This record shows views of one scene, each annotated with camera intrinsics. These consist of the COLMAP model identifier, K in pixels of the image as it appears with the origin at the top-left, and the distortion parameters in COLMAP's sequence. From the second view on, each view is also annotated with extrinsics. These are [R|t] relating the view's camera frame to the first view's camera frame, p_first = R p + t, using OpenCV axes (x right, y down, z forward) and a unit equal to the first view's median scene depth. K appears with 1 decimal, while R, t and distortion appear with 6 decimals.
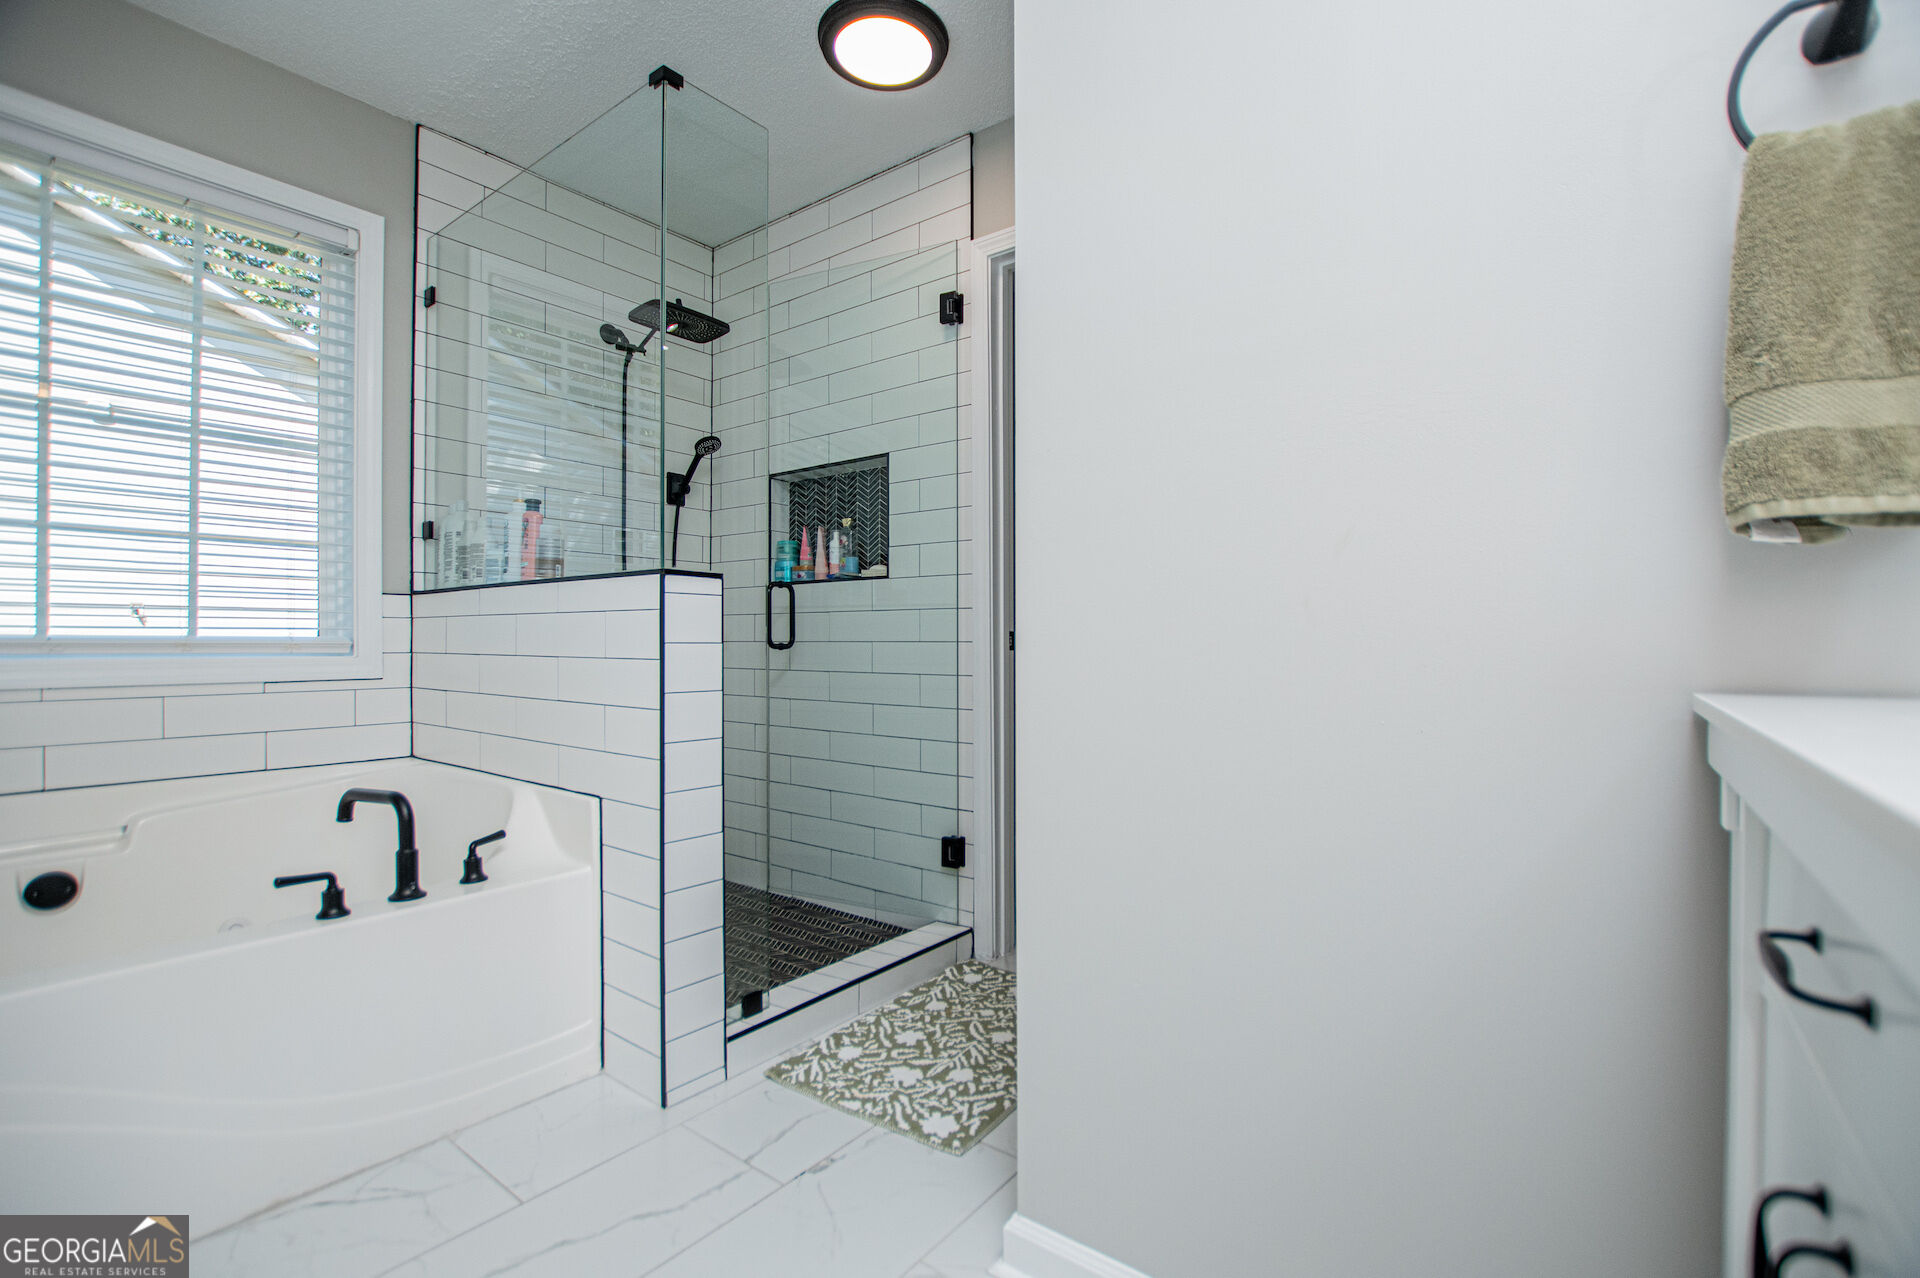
lens RADIAL K [[862.2, 0, 992.1], [0, 862.2, 642.4], [0, 0, 1]] dist [-0.030691, -0.000165]
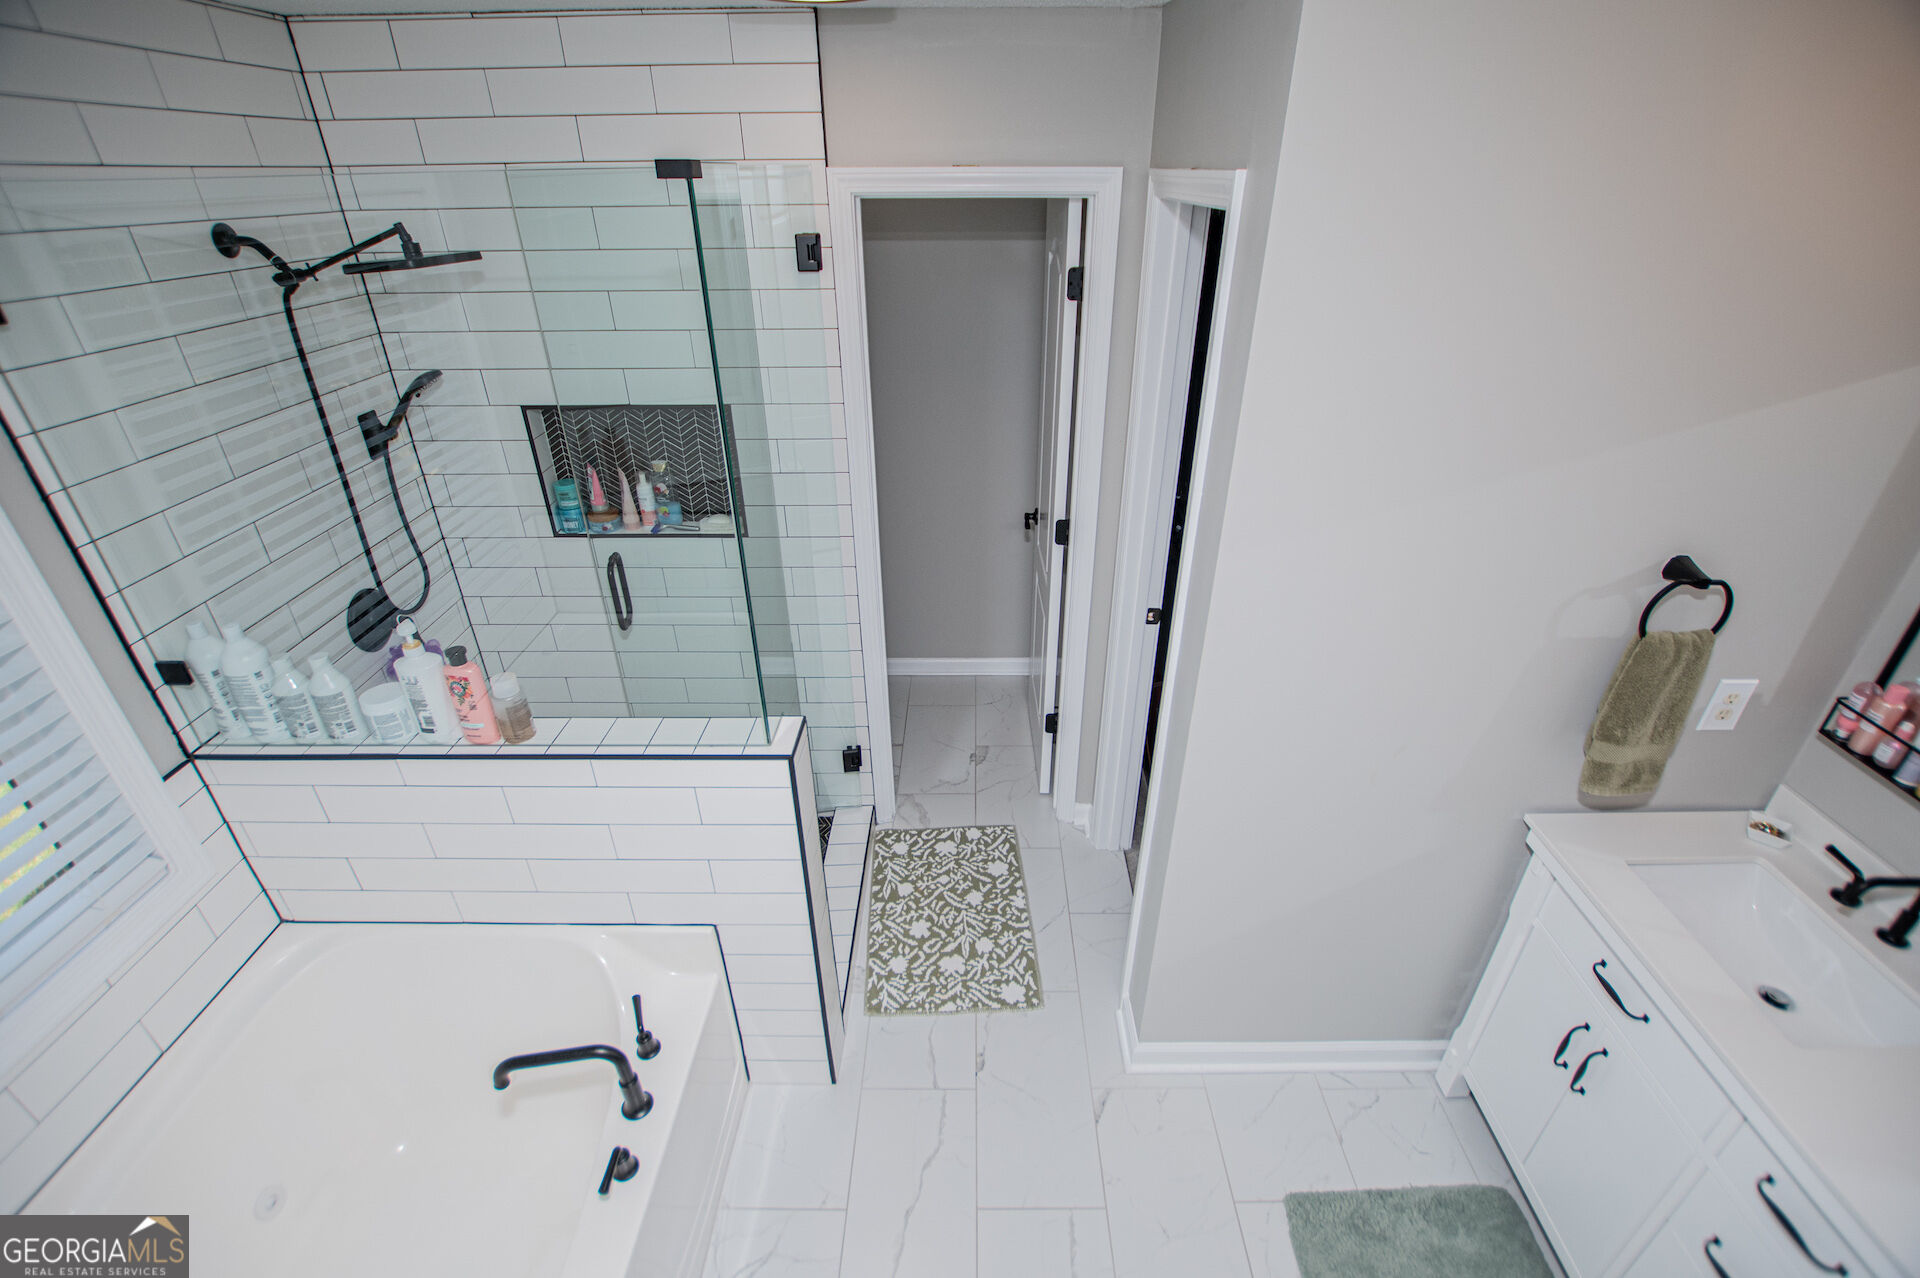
lens RADIAL K [[846.2, 0, 983.3], [0, 846.2, 642.9], [0, 0, 1]] dist [-0.033134, 0.003973]
pose [[0.802095, -0.287774, 0.523287, -0.591770], [-0.007306, 0.871446, 0.490437, -0.594198], [-0.597151, -0.397200, 0.696881, 0.196718]]
